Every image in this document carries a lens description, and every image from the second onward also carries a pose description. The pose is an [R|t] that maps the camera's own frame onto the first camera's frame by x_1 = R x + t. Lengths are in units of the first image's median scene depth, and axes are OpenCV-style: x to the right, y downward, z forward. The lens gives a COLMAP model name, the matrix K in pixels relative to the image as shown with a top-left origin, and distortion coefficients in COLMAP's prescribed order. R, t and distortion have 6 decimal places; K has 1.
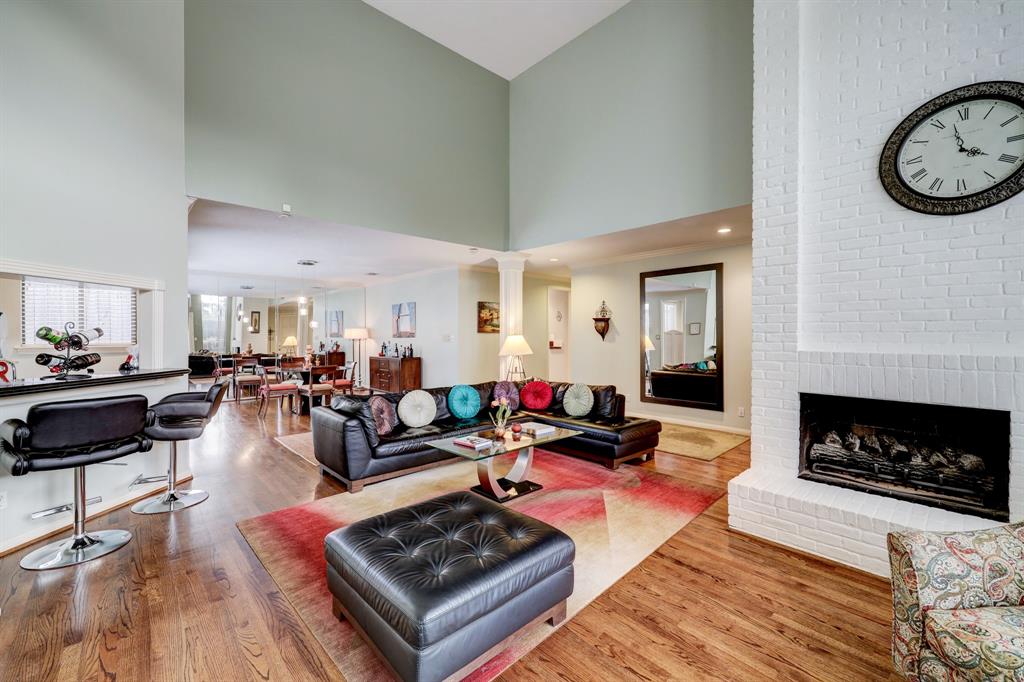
lens RADIAL K [[422.3, 0, 512.0], [0, 422.3, 341.0], [0, 0, 1]] dist [-0.000056, 0.000007]
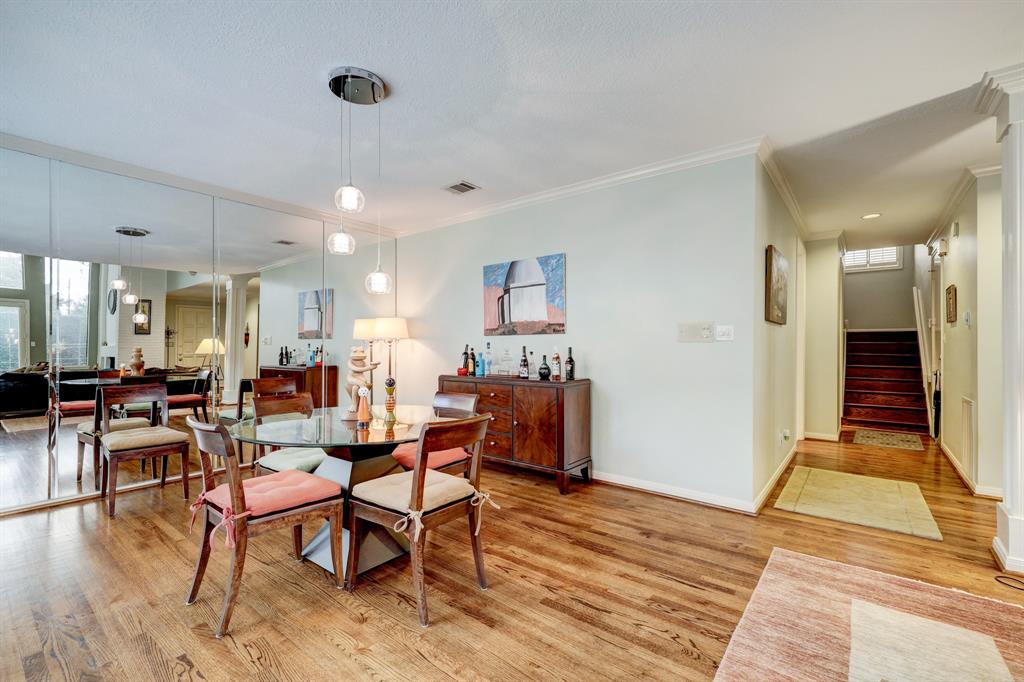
lens RADIAL K [[440.9, 0, 513.6], [0, 440.9, 351.3], [0, 0, 1]] dist [0.000896, 0.000063]
pose [[0.986779, 0.005404, 0.161982, -0.304078], [-0.004545, 0.999974, -0.005673, 0.011099], [-0.162009, 0.004862, 0.986777, 0.470422]]
